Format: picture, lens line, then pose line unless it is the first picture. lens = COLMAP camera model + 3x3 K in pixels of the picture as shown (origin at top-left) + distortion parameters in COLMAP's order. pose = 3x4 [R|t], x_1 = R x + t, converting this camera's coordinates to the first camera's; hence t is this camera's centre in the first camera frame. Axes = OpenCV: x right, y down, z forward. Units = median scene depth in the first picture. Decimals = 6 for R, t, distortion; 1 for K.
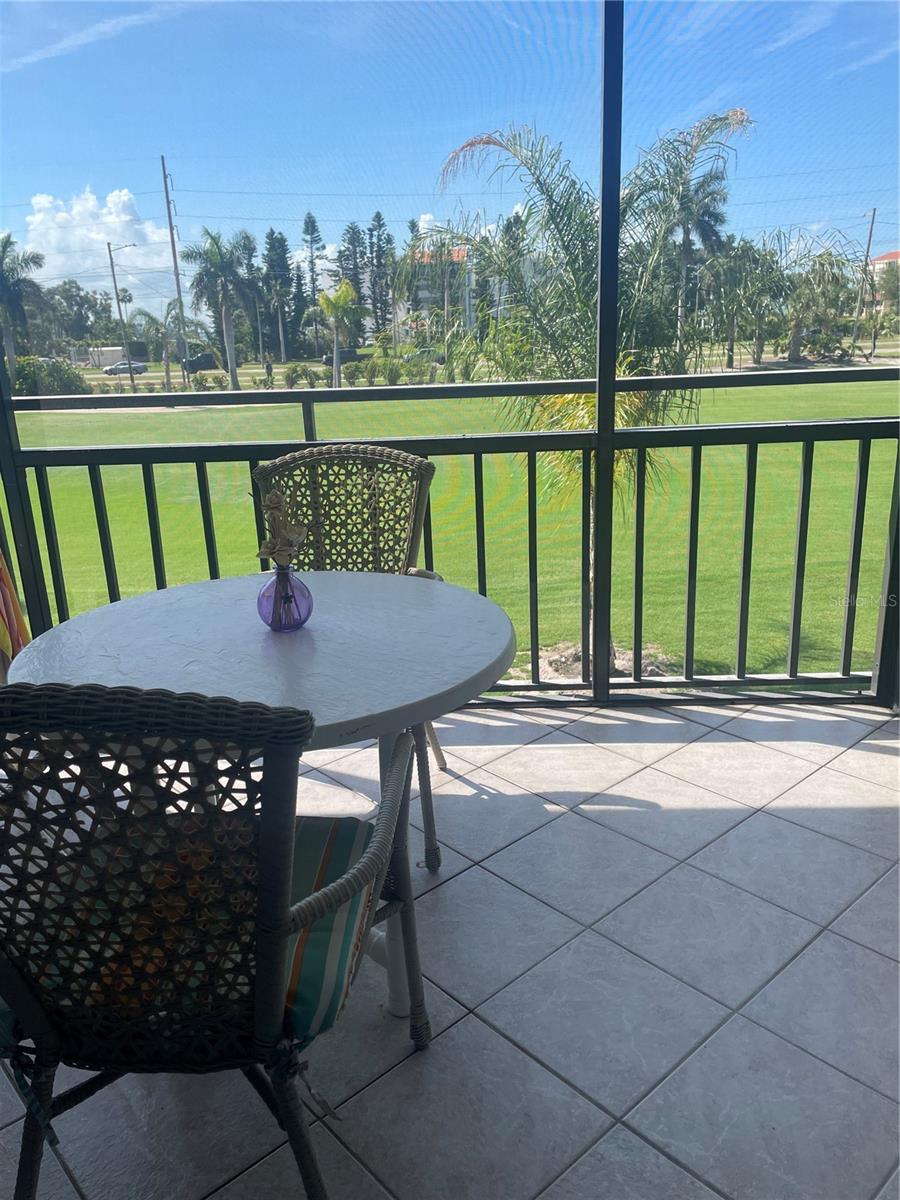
lens RADIAL K [[905.2, 0, 443.9], [0, 905.2, 593.0], [0, 0, 1]] dist [0.091333, -0.117653]
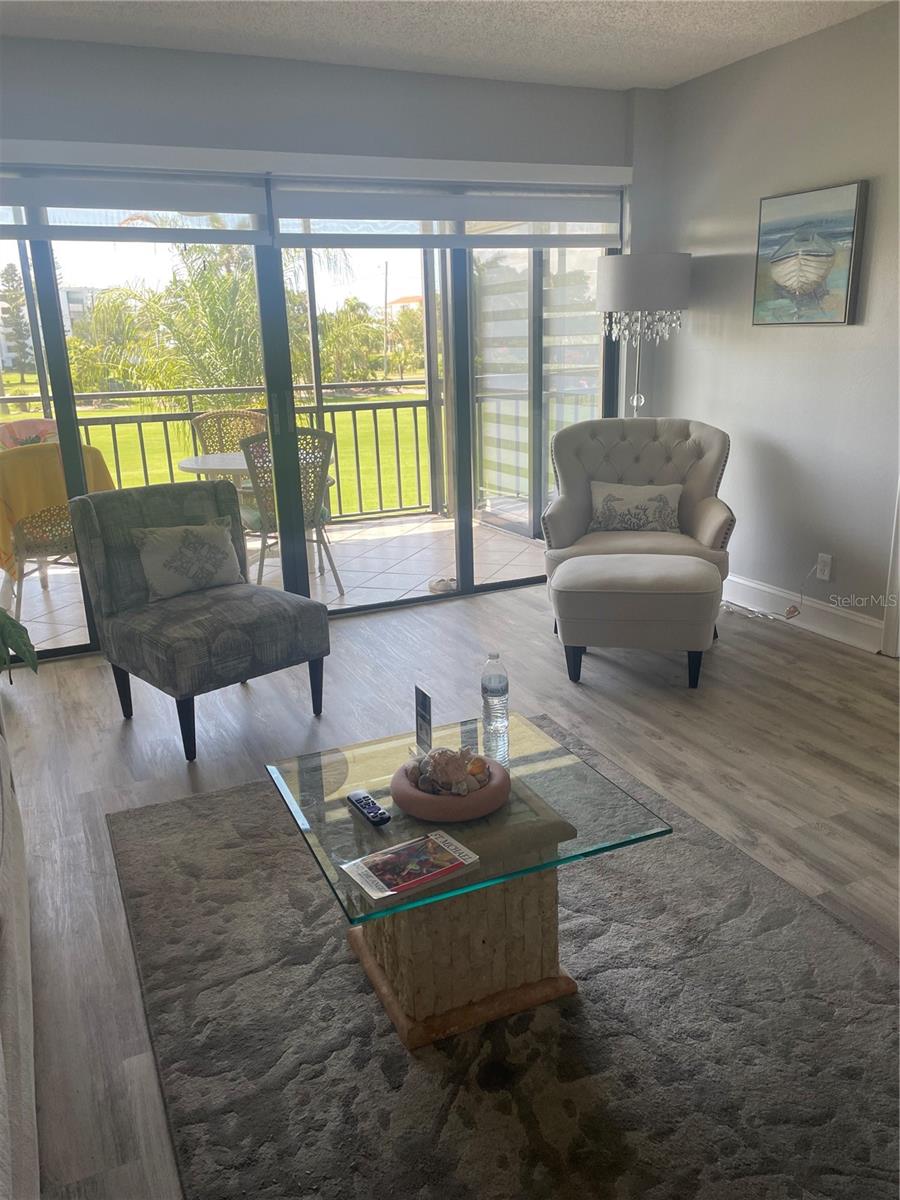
lens RADIAL K [[905.2, 0, 457.8], [0, 905.2, 596.4], [0, 0, 1]] dist [0.091333, -0.117653]
pose [[0.884120, -0.116993, 0.452376, -0.110700], [0.130346, 0.991467, 0.001664, 0.062347], [-0.448710, 0.057495, 0.891826, -0.221081]]
